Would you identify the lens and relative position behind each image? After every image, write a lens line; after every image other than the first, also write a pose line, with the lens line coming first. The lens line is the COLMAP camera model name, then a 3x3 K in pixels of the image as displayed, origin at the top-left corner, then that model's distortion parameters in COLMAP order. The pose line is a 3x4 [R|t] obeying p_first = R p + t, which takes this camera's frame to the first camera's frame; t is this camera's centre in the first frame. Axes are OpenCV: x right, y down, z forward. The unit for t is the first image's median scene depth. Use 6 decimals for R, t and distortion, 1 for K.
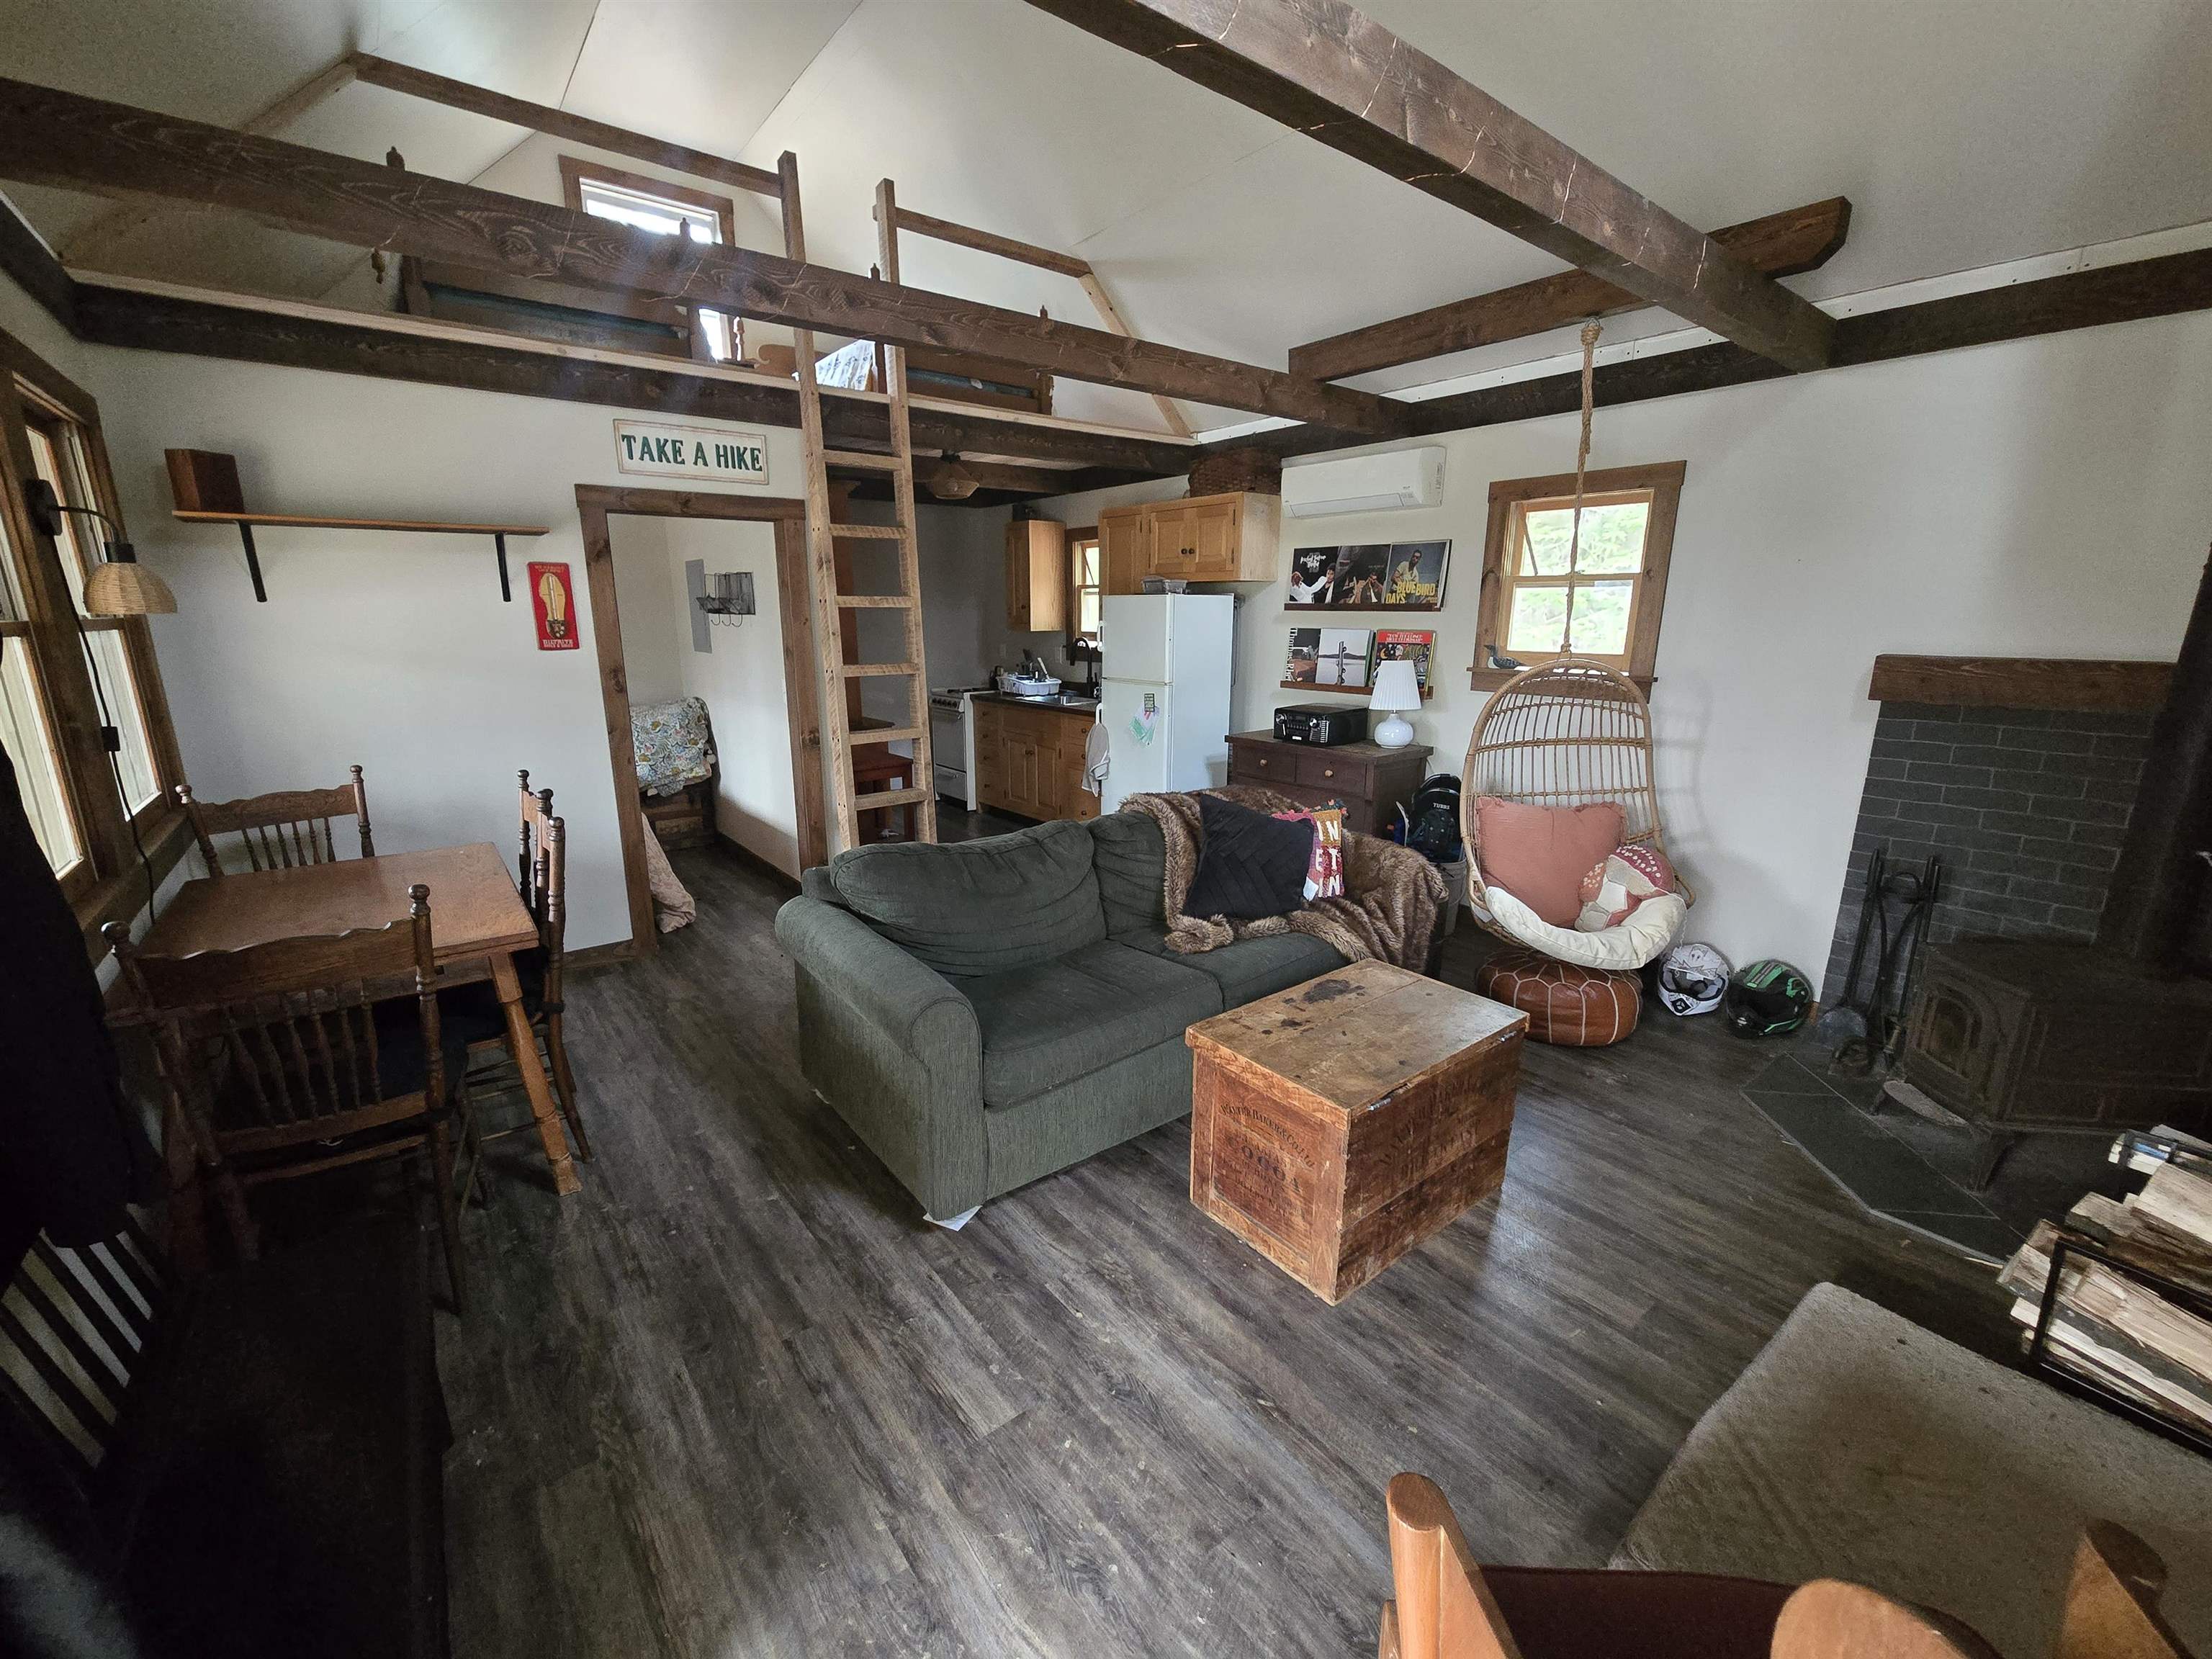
lens RADIAL K [[906.6, 0, 1088.7], [0, 906.6, 831.0], [0, 0, 1]] dist [-0.003221, 0.002647]
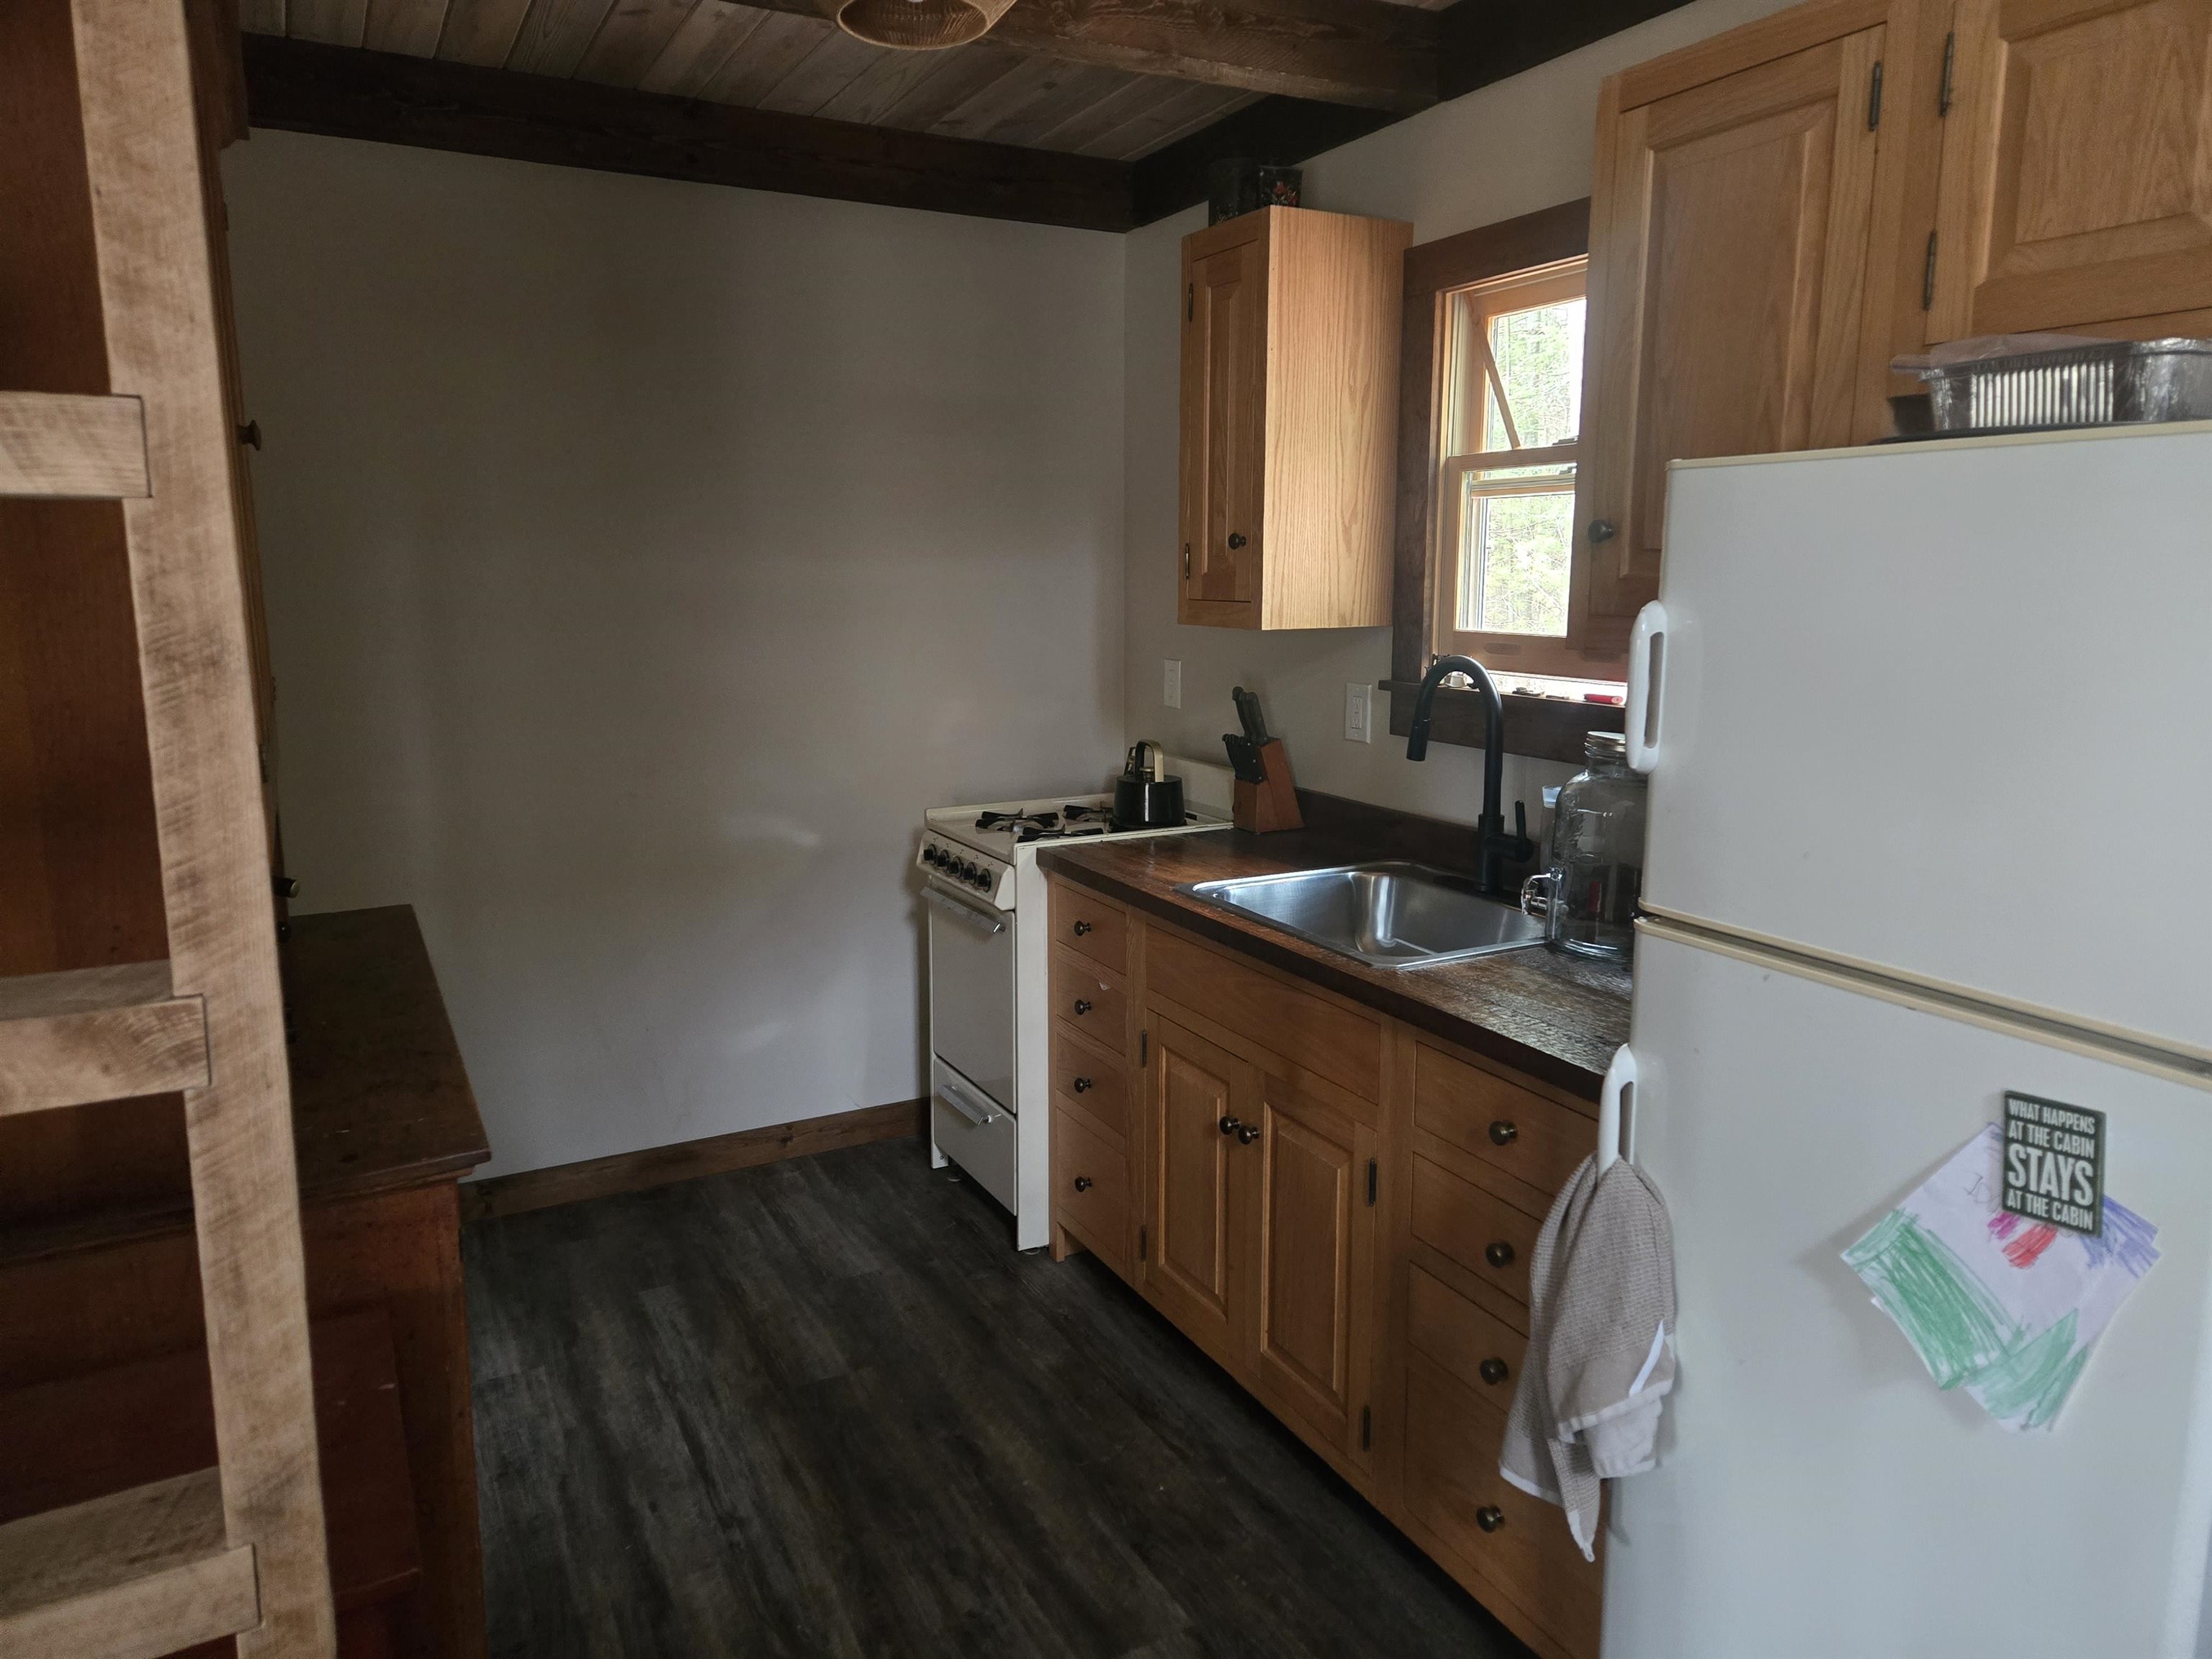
lens RADIAL K [[1477.9, 0, 1101.7], [0, 1477.9, 801.1], [0, 0, 1]] dist [0.082938, -0.064945]
pose [[0.984557, 0.028829, -0.172672, -0.059890], [-0.042106, 0.996389, -0.073727, -0.243054], [0.169923, 0.079859, 0.982216, 1.014045]]
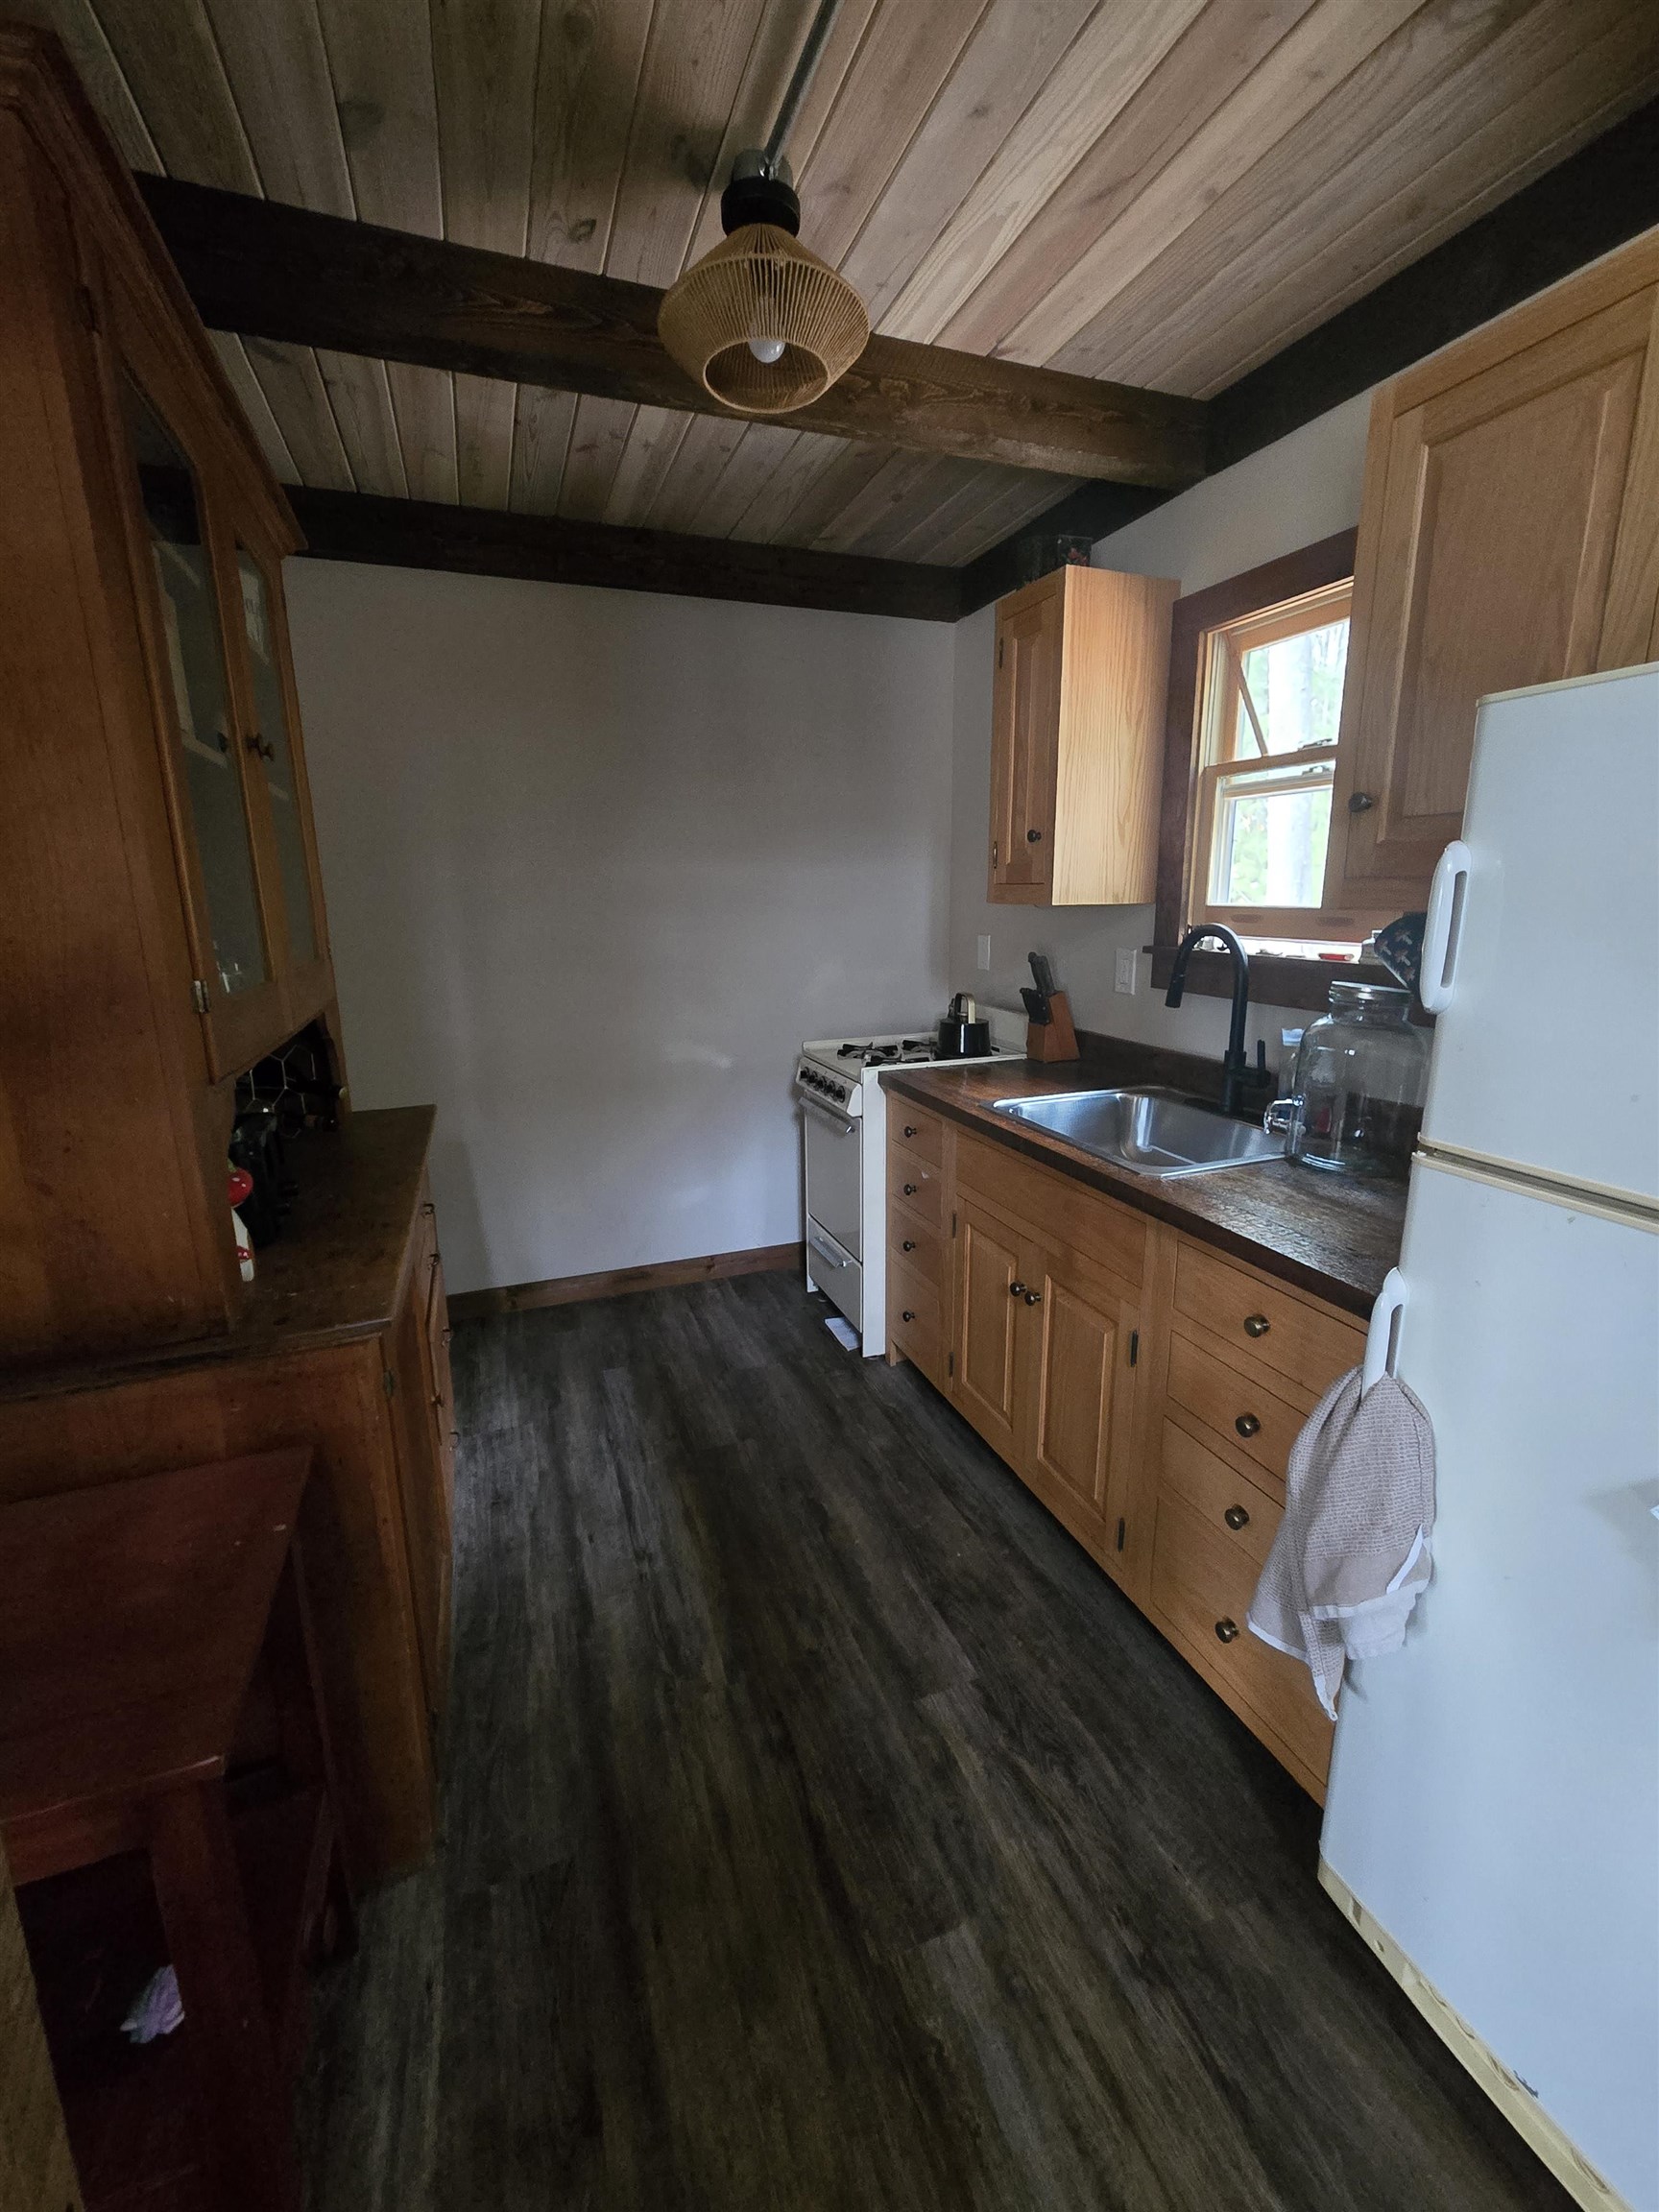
lens RADIAL K [[906.6, 0, 832.6], [0, 906.6, 1092.0], [0, 0, 1]] dist [-0.003221, 0.002647]
pose [[0.955833, 0.055870, -0.288552, -0.071929], [-0.060908, 0.998107, -0.008503, -0.252881], [0.287531, 0.025703, 0.957426, 1.157039]]
